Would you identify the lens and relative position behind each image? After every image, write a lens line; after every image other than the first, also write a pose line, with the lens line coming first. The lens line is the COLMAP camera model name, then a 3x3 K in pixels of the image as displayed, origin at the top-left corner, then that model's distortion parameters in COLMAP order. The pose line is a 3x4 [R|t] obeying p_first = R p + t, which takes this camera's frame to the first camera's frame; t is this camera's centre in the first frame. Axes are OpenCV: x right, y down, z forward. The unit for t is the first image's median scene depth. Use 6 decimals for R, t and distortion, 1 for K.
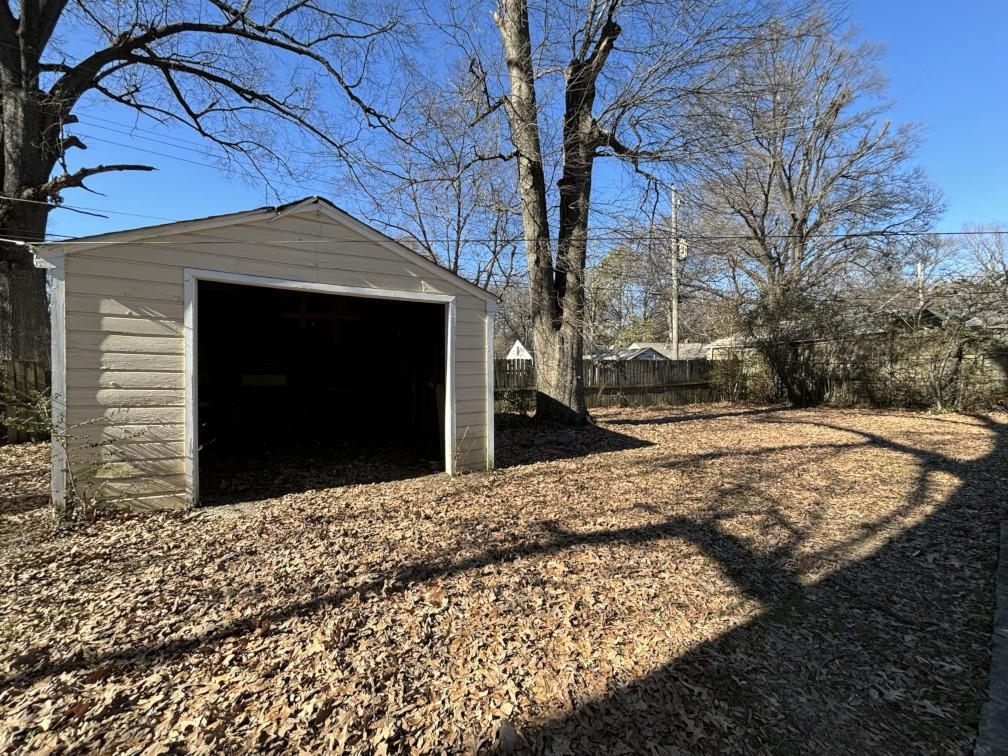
lens RADIAL K [[404.0, 0, 504.0], [0, 404.0, 378.0], [0, 0, 1]] dist [-0.002014, 0.000048]
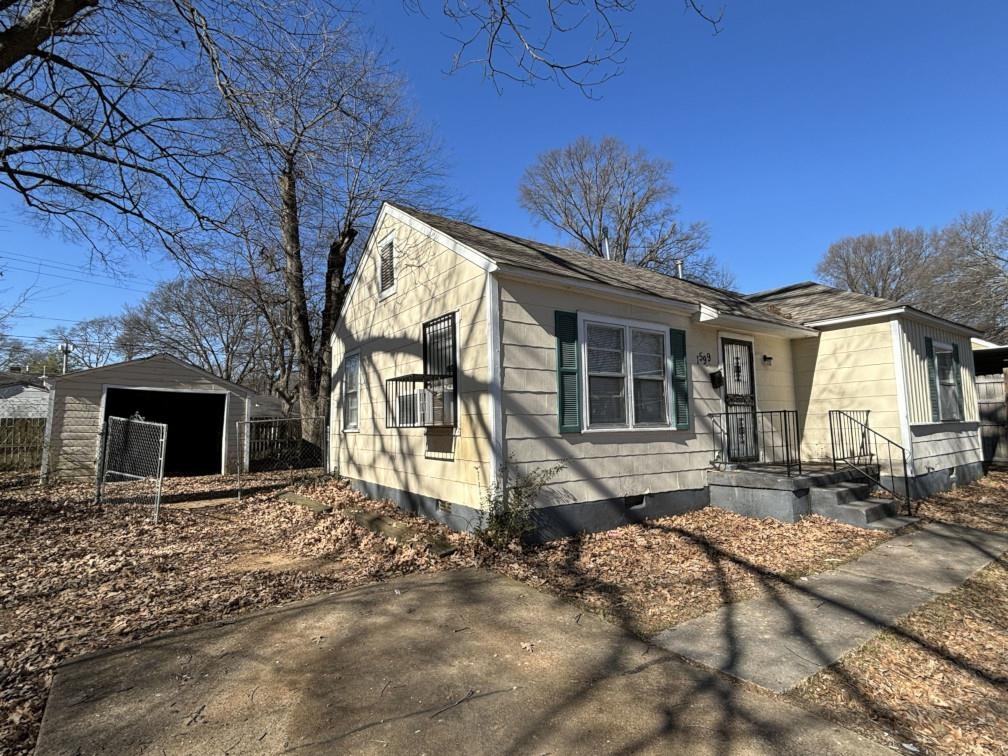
lens RADIAL K [[509.9, 0, 504.0], [0, 509.9, 378.0], [0, 0, 1]] dist [0.000748, 0.000502]
pose [[0.976575, 0.017486, 0.214464, 0.683936], [0.008183, 0.992954, -0.118221, 0.061739], [-0.215020, 0.117206, 0.969551, -1.870189]]
